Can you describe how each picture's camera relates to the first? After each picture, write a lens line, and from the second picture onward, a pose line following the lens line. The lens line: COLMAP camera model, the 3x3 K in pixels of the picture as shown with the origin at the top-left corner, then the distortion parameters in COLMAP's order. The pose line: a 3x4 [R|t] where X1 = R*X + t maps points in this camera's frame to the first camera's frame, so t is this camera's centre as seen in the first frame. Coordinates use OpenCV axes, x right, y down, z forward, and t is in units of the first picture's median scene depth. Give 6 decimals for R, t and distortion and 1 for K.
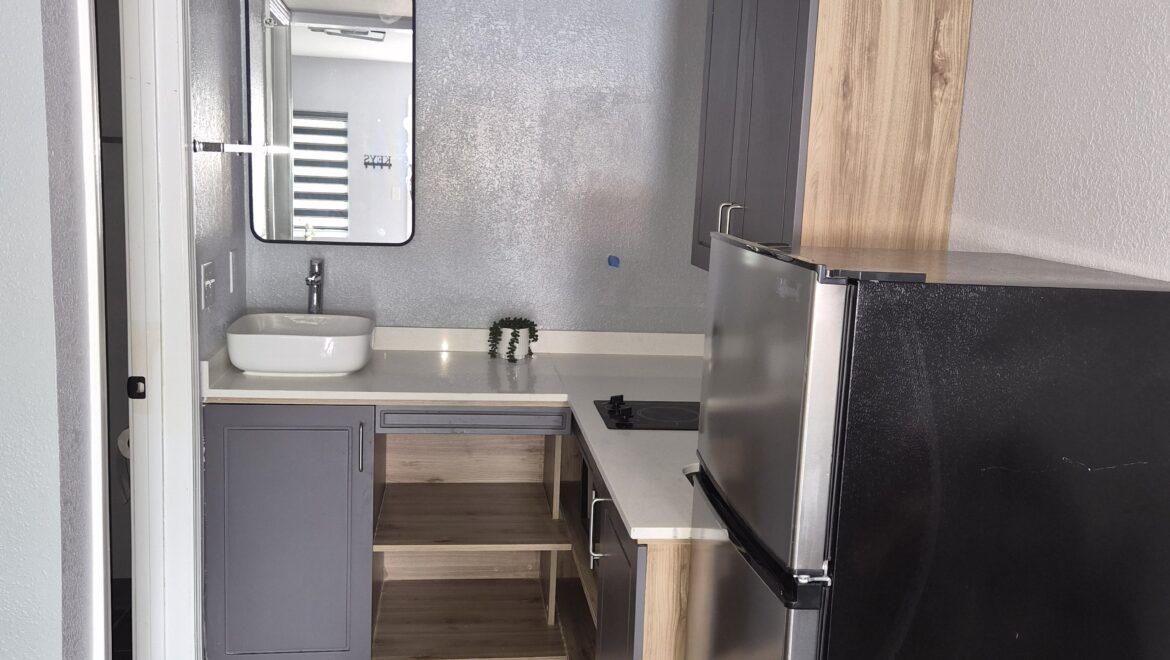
lens RADIAL K [[1077.3, 0, 585.0], [0, 1077.3, 330.0], [0, 0, 1]] dist [0.098128, 0.003458]
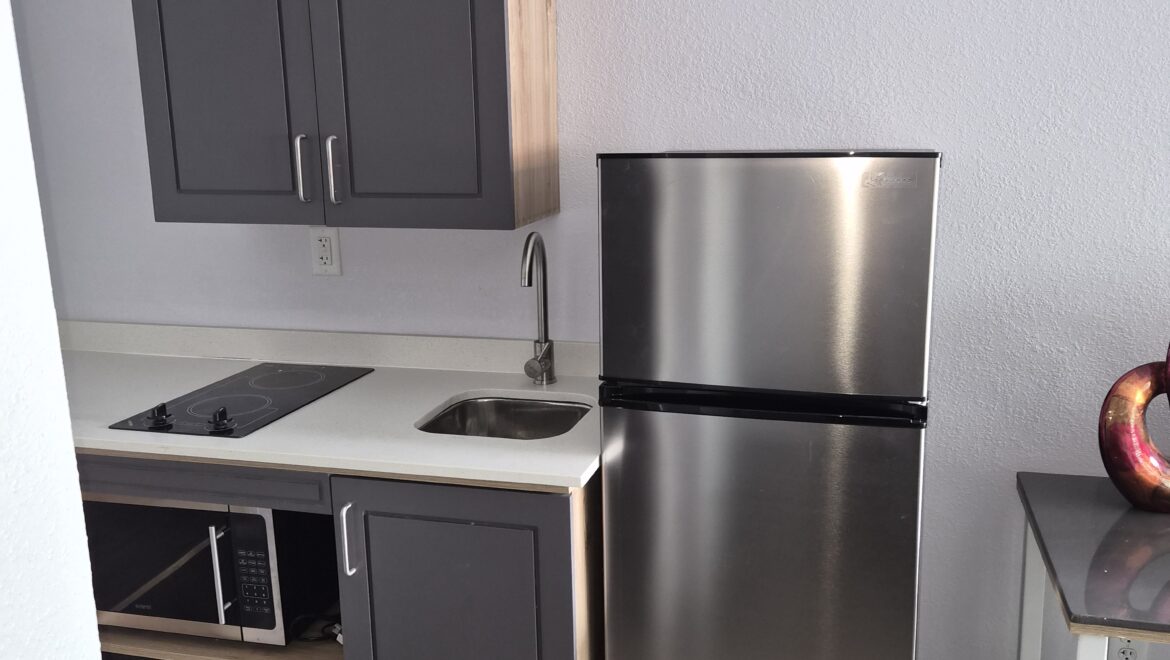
lens RADIAL K [[1077.3, 0, 585.0], [0, 1077.3, 330.0], [0, 0, 1]] dist [0.098128, 0.003458]
pose [[0.384687, -0.230341, 0.893845, -0.726222], [0.176587, 0.968843, 0.173669, -0.097175], [-0.905998, 0.091033, 0.413376, 0.571775]]
